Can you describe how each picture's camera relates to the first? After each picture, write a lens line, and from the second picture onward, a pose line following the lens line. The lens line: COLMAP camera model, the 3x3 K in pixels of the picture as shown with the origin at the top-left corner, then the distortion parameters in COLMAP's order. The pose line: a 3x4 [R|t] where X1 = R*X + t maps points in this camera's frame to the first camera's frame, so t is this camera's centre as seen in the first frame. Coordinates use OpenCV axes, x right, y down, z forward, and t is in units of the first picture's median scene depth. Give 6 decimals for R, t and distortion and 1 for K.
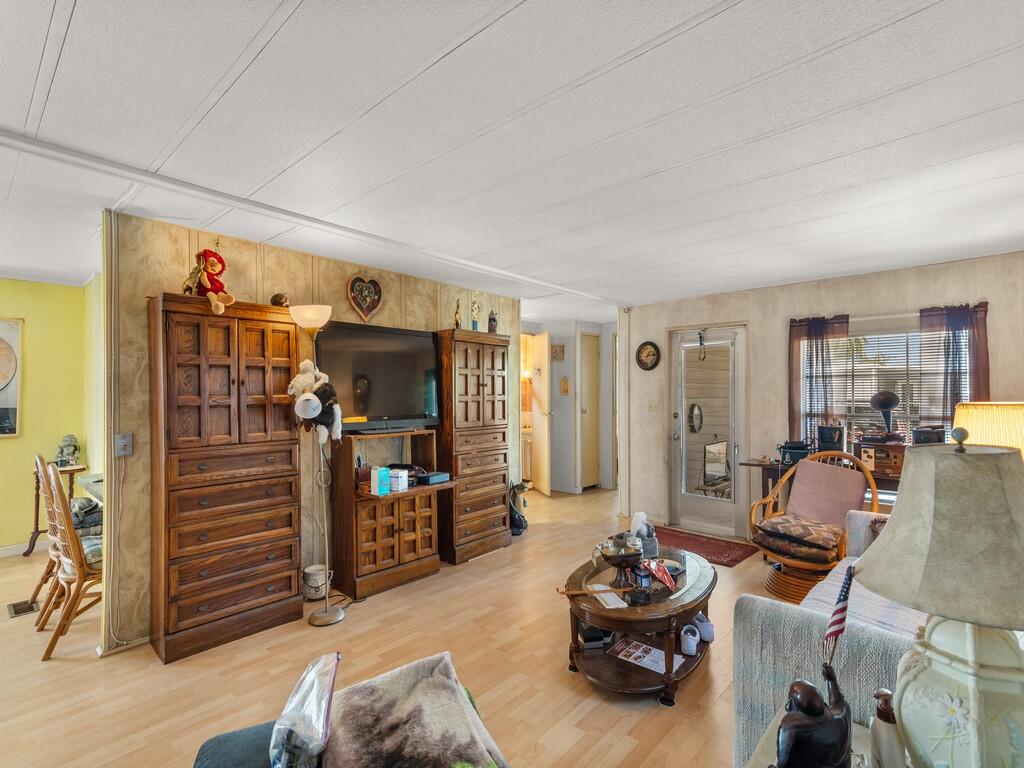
lens RADIAL K [[497.6, 0, 505.0], [0, 497.6, 391.0], [0, 0, 1]] dist [-0.000232, 0.001114]
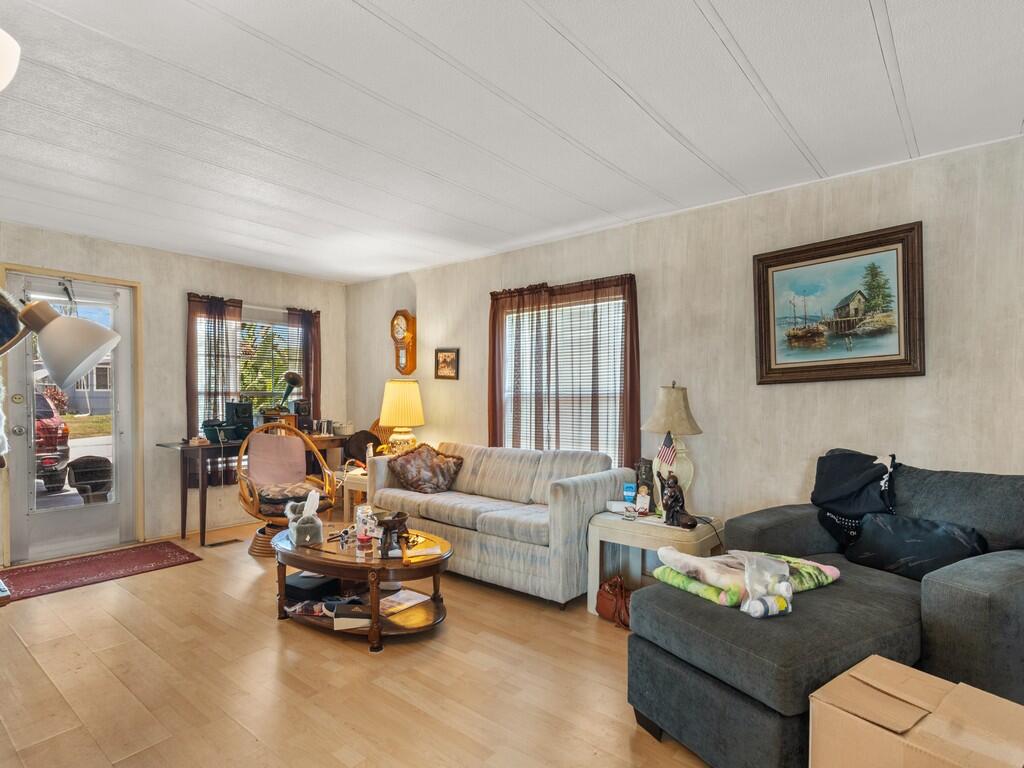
lens RADIAL K [[554.3, 0, 502.4], [0, 554.3, 388.0], [0, 0, 1]] dist [0.025624, 0.000010]
pose [[-0.026261, 0.018657, 0.999481, -0.511580], [-0.010631, 0.999764, -0.018941, 0.052576], [-0.999599, -0.011123, -0.026056, 0.436130]]
